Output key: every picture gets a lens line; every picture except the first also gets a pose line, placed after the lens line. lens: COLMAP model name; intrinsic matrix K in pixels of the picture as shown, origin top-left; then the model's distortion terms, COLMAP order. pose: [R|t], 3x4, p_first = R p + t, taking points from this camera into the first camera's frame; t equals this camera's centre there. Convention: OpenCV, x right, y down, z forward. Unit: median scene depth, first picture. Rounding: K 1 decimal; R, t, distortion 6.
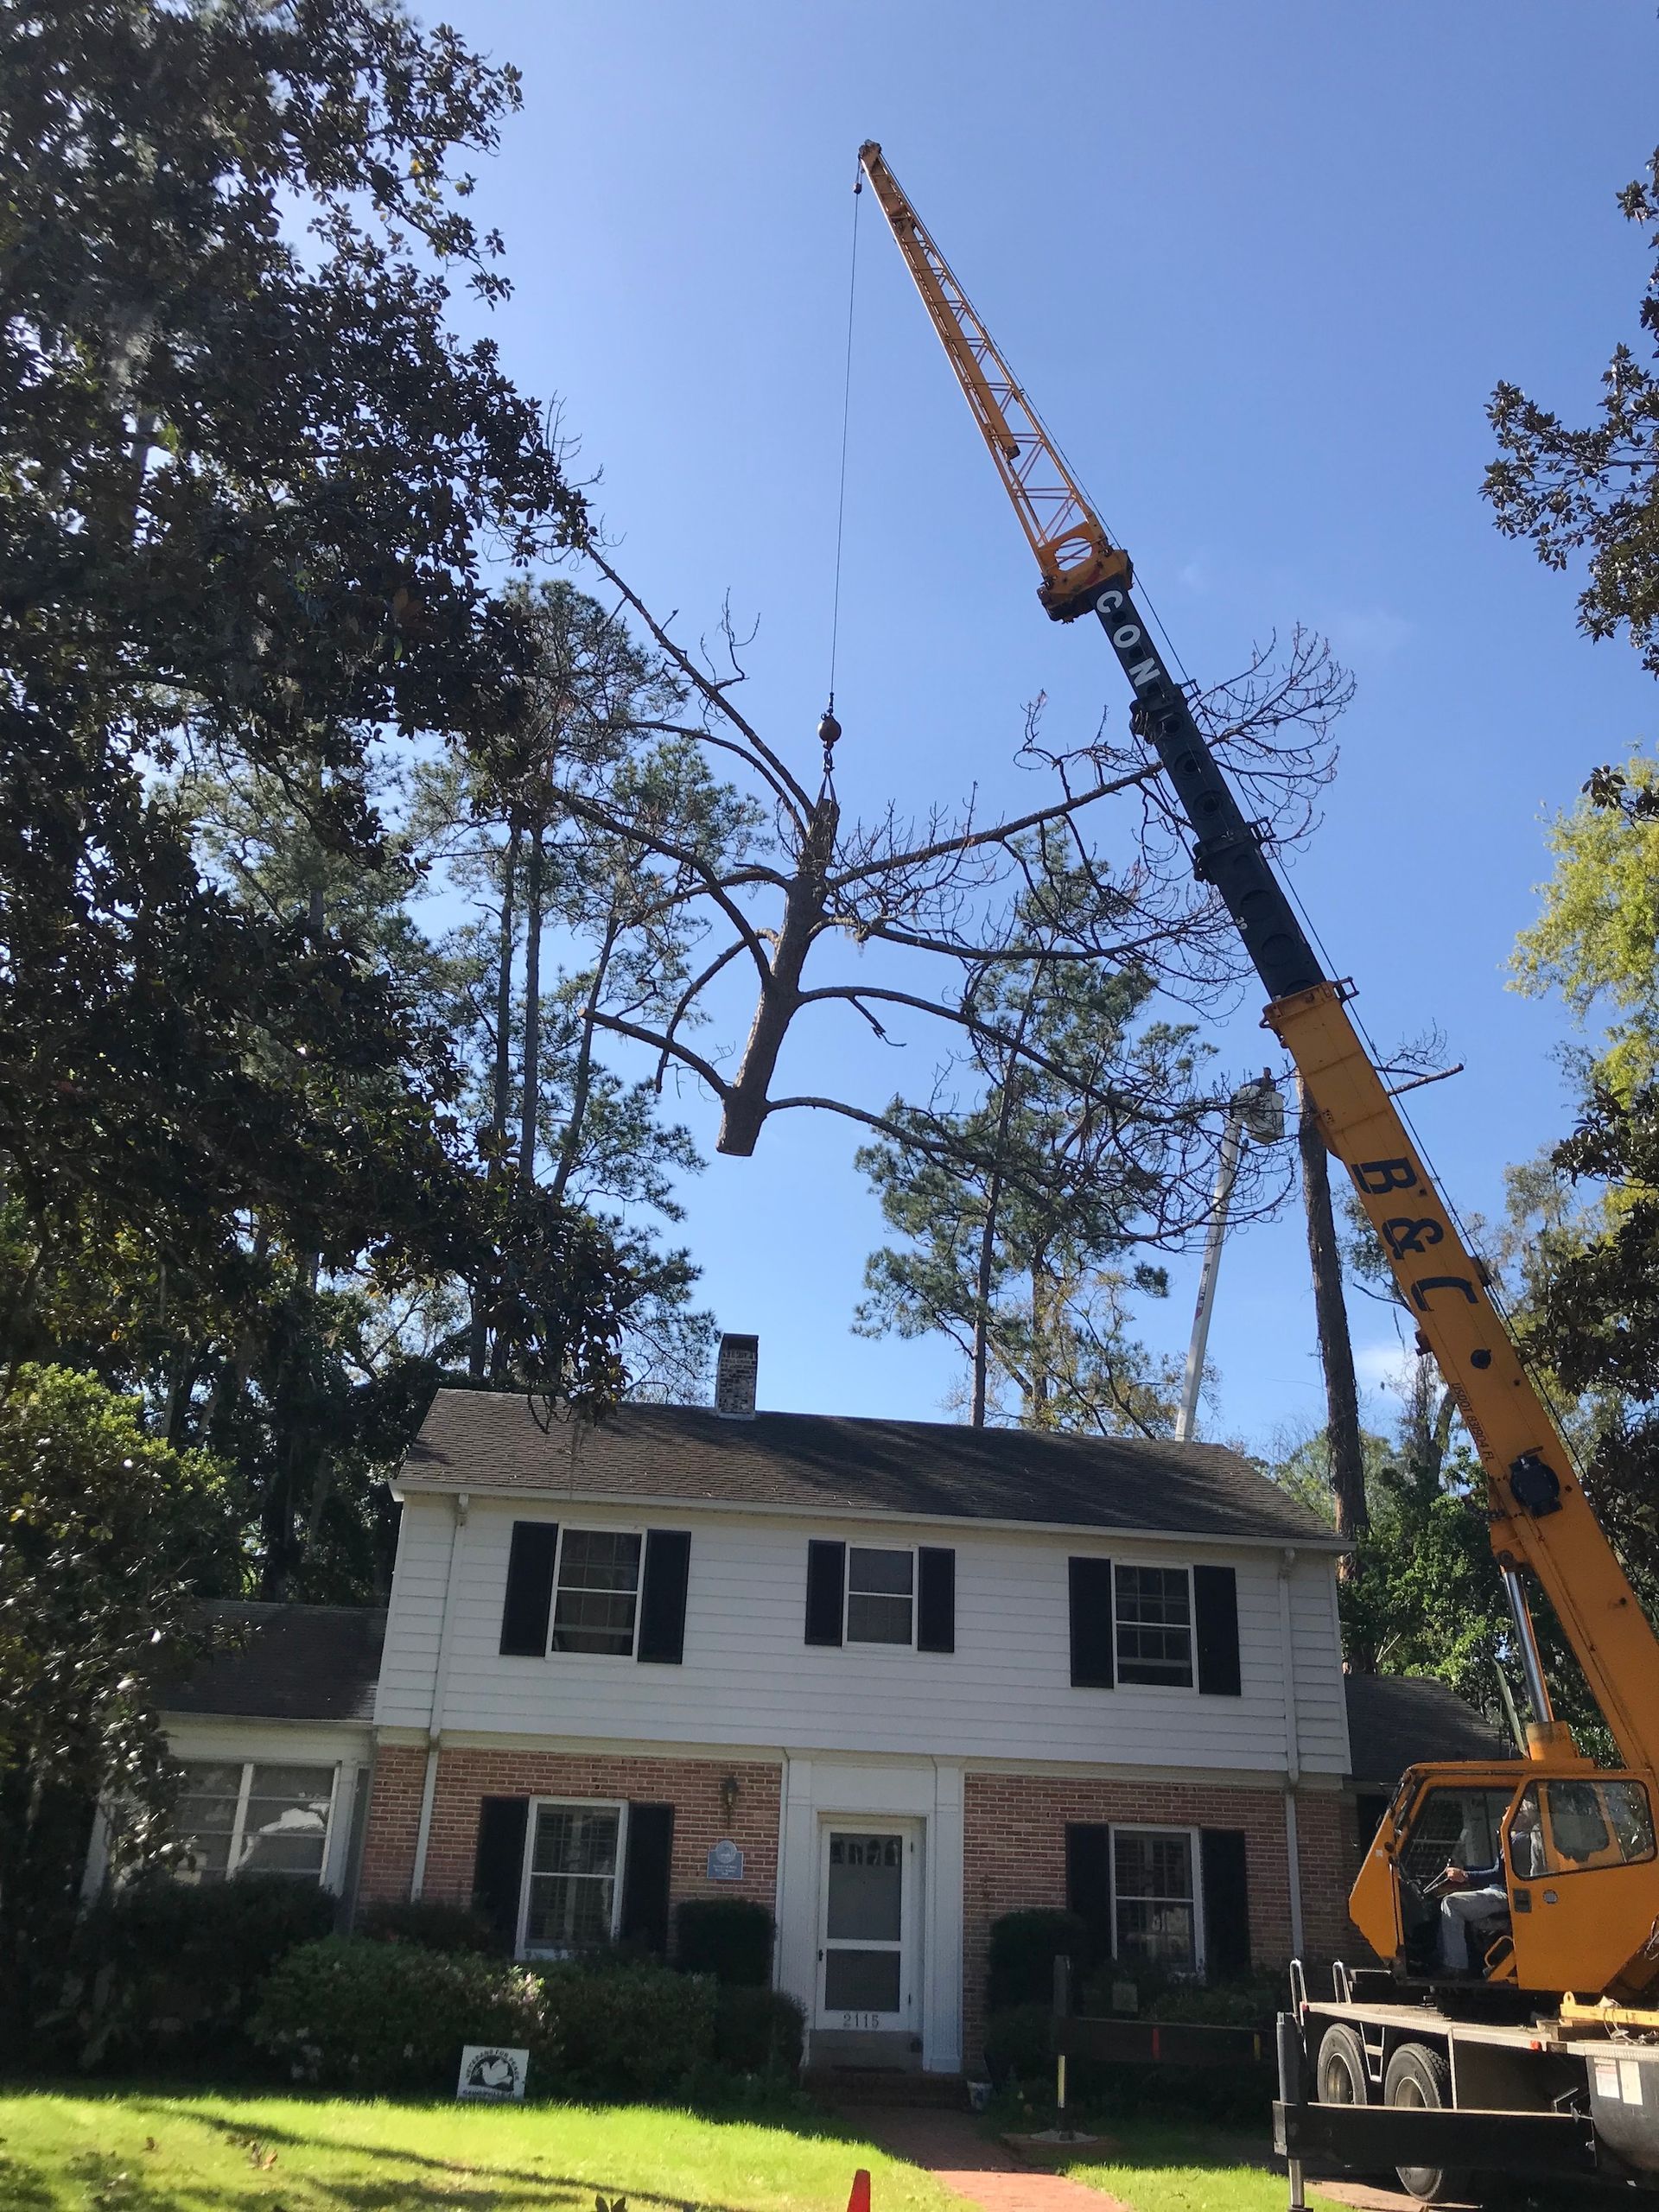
lens RADIAL K [[1843.5, 0, 829.5], [0, 1843.5, 1106.0], [0, 0, 1]] dist [0.036031, -0.004938]
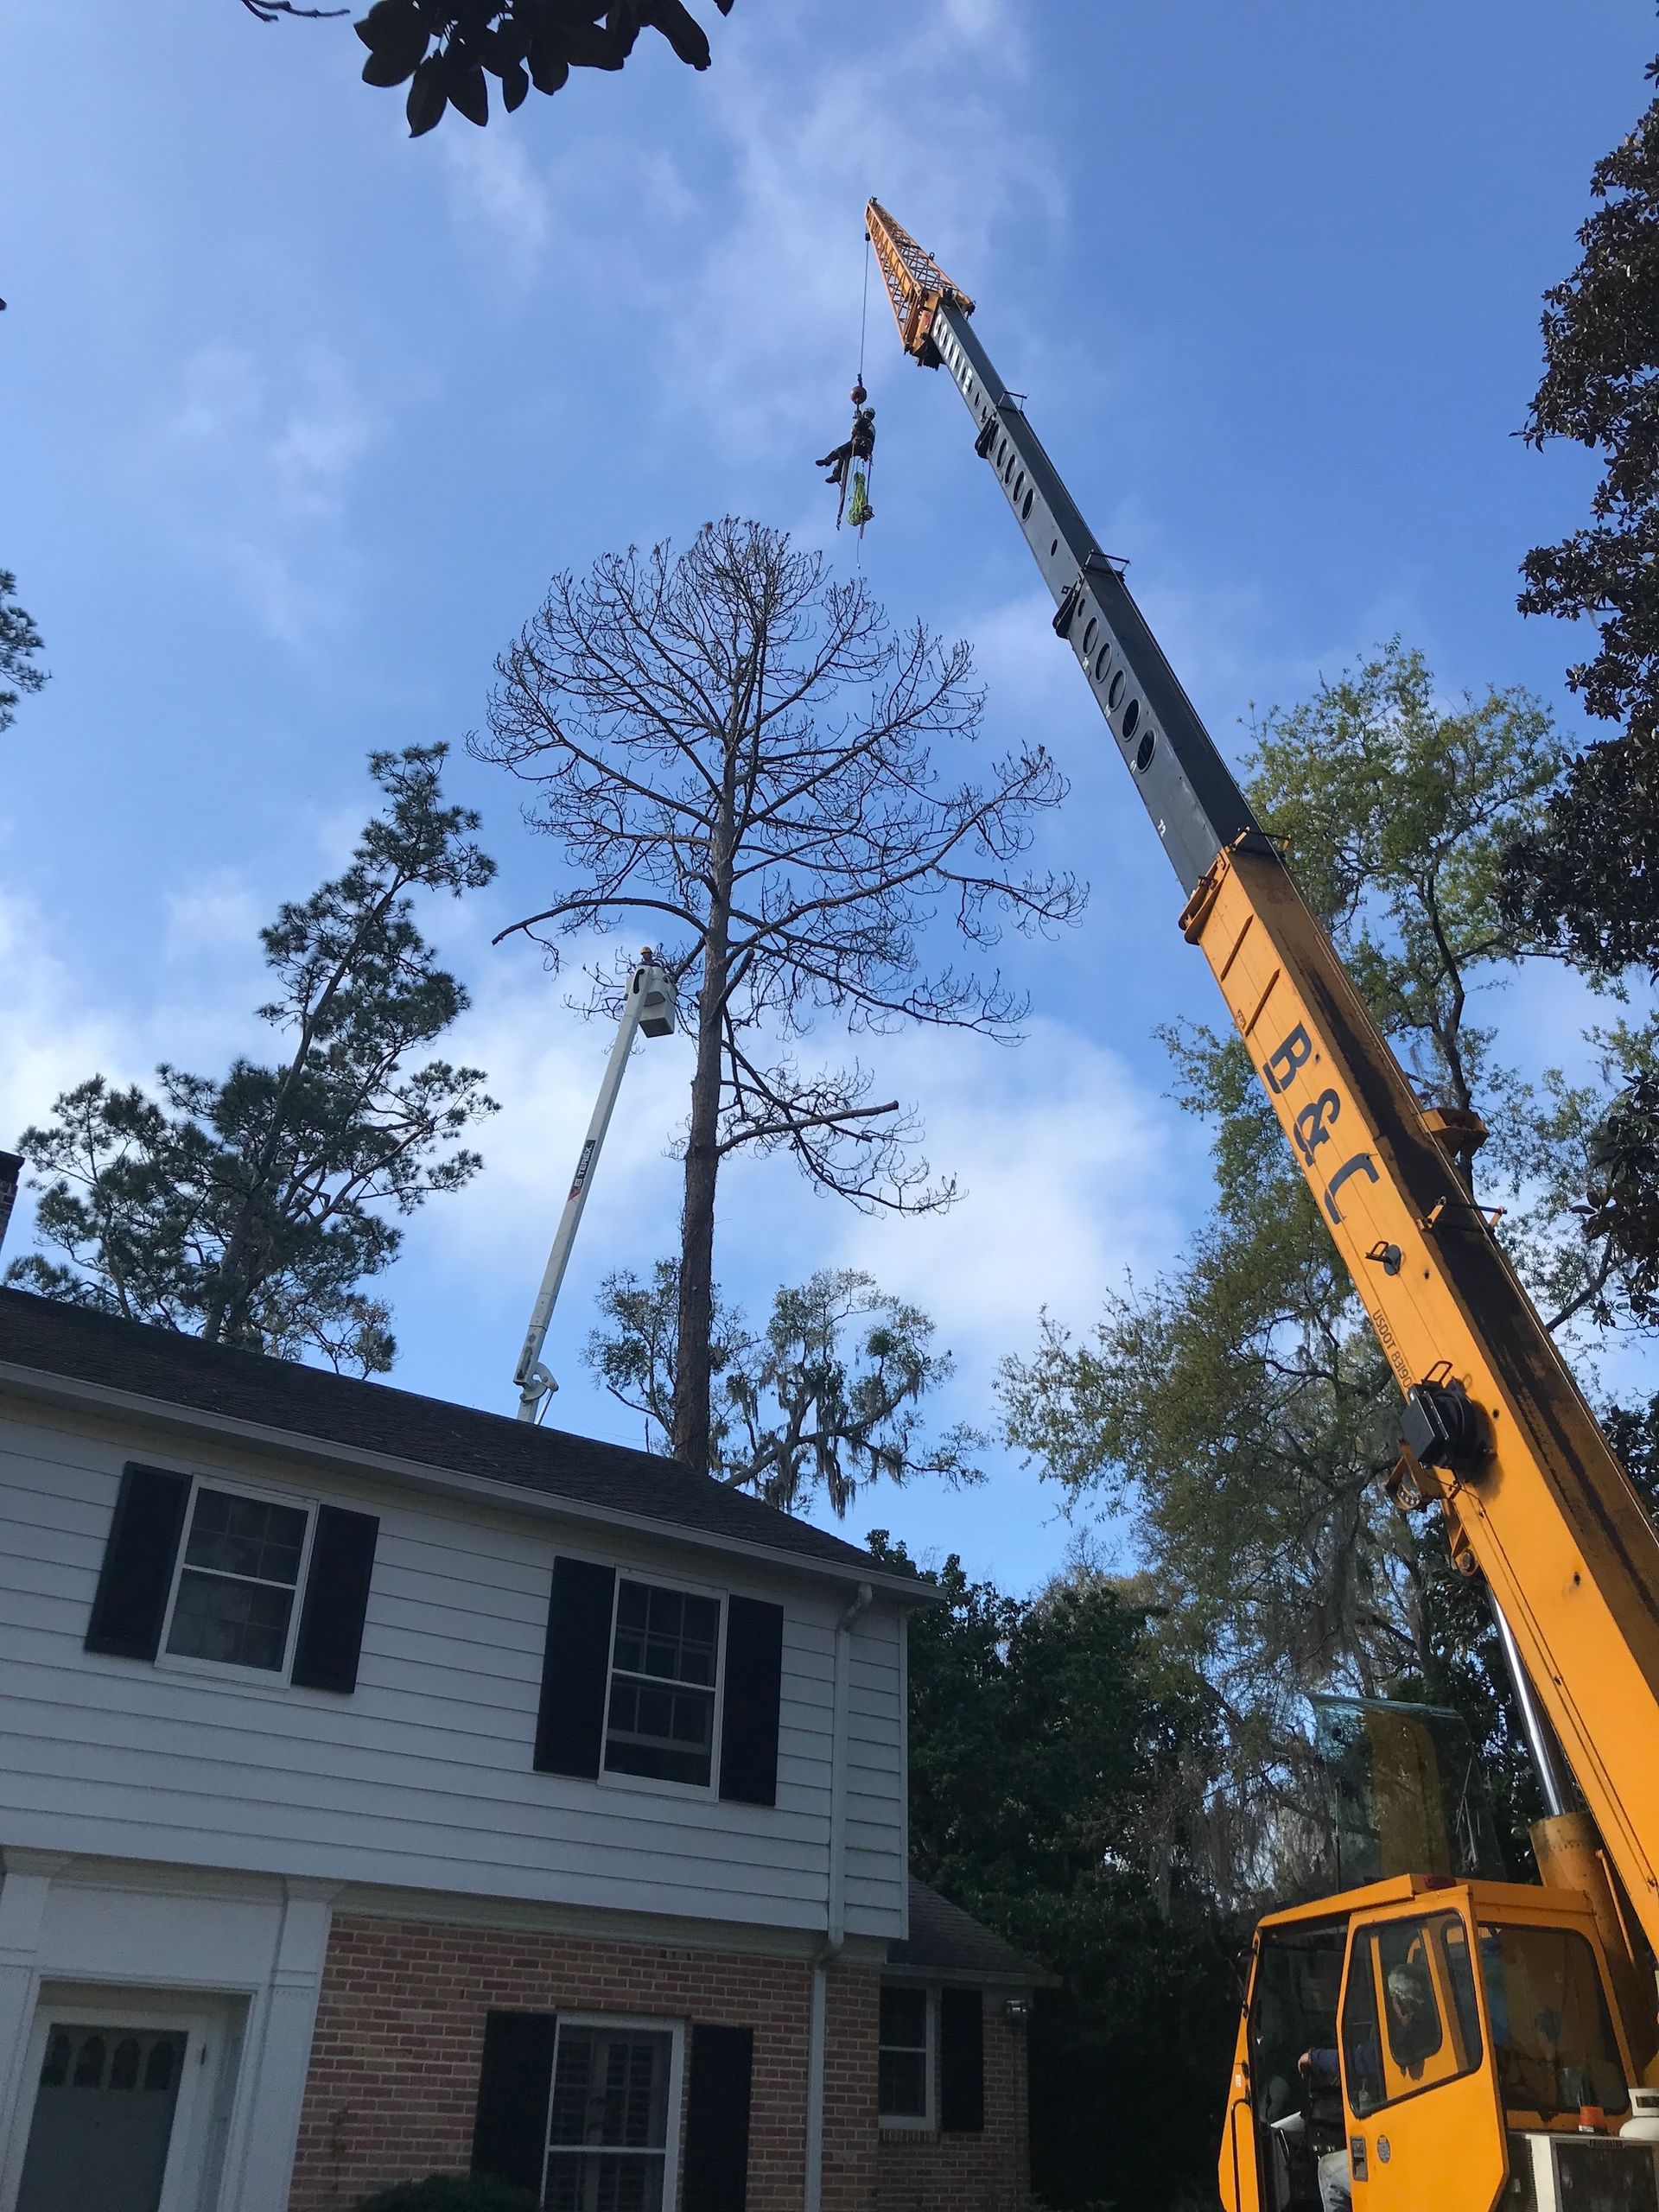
lens RADIAL K [[1843.5, 0, 829.5], [0, 1843.5, 1106.0], [0, 0, 1]] dist [0.036031, -0.004938]
pose [[0.874091, 0.232094, 0.426728, -0.088202], [-0.194126, 0.972174, -0.131119, 0.166804], [-0.445286, 0.031771, 0.894825, 0.422182]]
